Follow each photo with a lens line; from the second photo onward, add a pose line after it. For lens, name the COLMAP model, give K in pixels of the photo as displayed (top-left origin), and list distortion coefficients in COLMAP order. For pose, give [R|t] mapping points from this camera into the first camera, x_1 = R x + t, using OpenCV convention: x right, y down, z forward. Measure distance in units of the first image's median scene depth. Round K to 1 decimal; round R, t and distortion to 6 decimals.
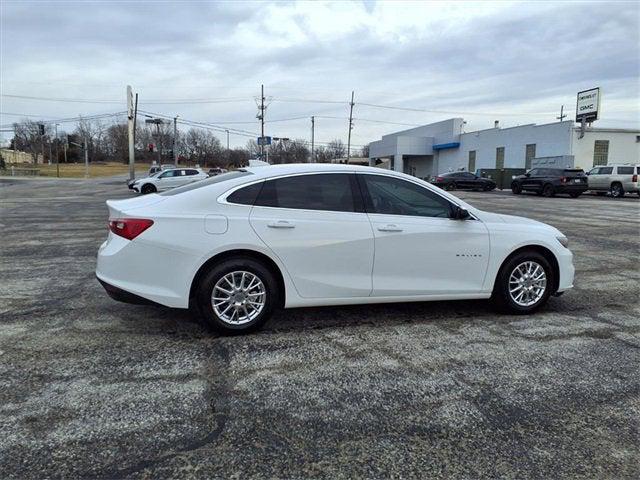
lens RADIAL K [[506.7, 0, 320.0], [0, 506.7, 240.0], [0, 0, 1]] dist [0.067268, -0.093523]
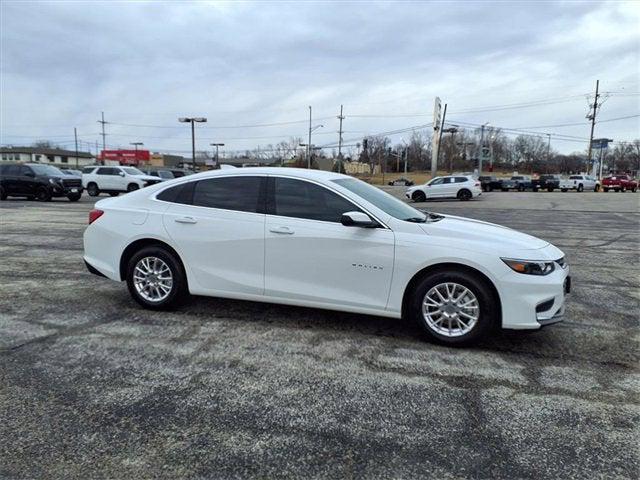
lens RADIAL K [[495.9, 0, 317.5], [0, 495.9, 253.3], [0, 0, 1]] dist [0.089030, -0.112225]
pose [[0.809530, 0.086971, -0.580601, 0.776279], [-0.079424, 0.996098, 0.038470, -0.021570], [0.581681, 0.014971, 0.813279, 0.243086]]
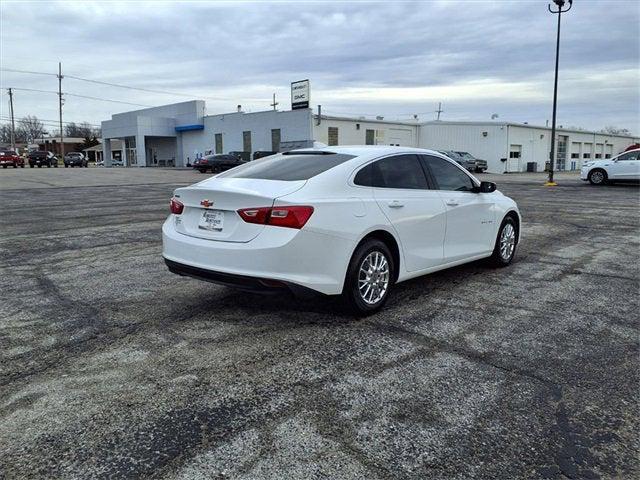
lens RADIAL K [[506.7, 0, 320.0], [0, 506.7, 240.0], [0, 0, 1]] dist [0.067268, -0.093523]
pose [[0.857744, -0.089427, 0.506239, -0.709091], [0.072395, 0.995952, 0.053271, -0.022787], [-0.508954, -0.009044, 0.860746, 0.164430]]
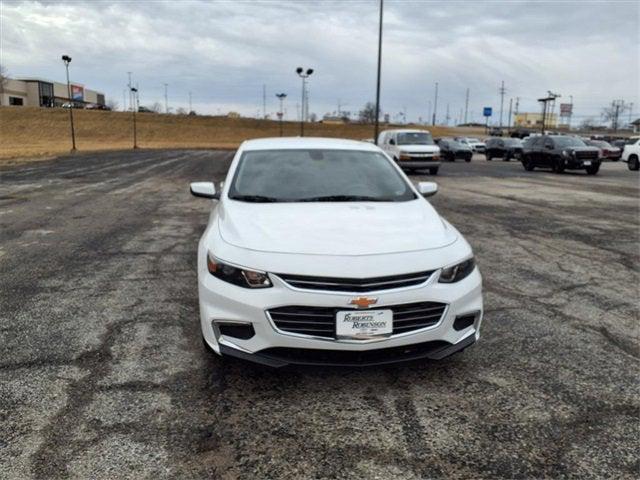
lens RADIAL K [[517.3, 0, 319.3], [0, 517.3, 233.5], [0, 0, 1]] dist [0.046690, -0.083260]
pose [[-0.168554, 0.155851, -0.973293, 1.195306], [-0.131203, 0.975087, 0.178860, -0.175775], [0.976921, 0.157846, -0.143907, 1.392513]]
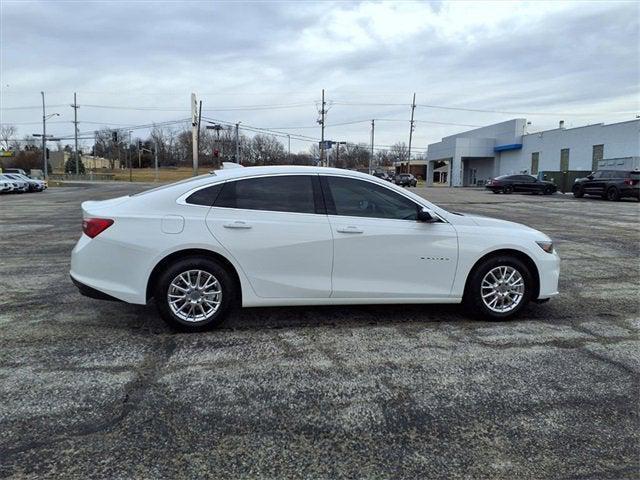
lens RADIAL K [[506.7, 0, 320.0], [0, 506.7, 240.0], [0, 0, 1]] dist [0.067268, -0.093523]
pose [[0.992383, 0.011782, -0.122627, 0.203103], [-0.012627, 0.999902, -0.006109, 0.003294], [0.122543, 0.007611, 0.992434, 0.001201]]
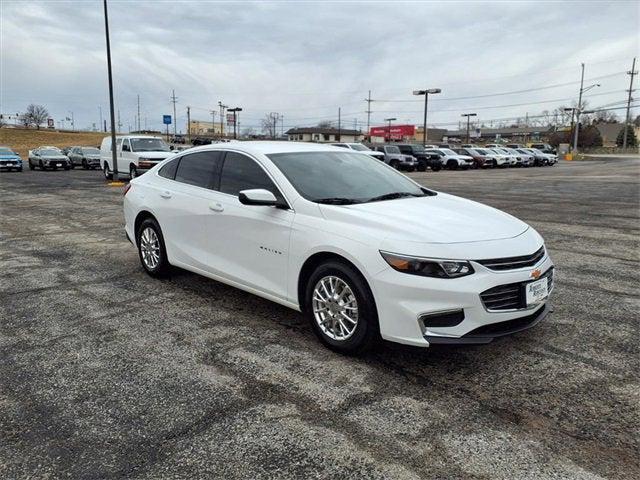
lens RADIAL K [[507.9, 0, 319.3], [0, 507.9, 249.0], [0, 0, 1]] dist [0.059735, -0.082931]
pose [[0.423199, 0.157044, -0.892323, 1.121444], [-0.103848, 0.986781, 0.124416, -0.087263], [0.900066, 0.040013, 0.433913, 0.760001]]
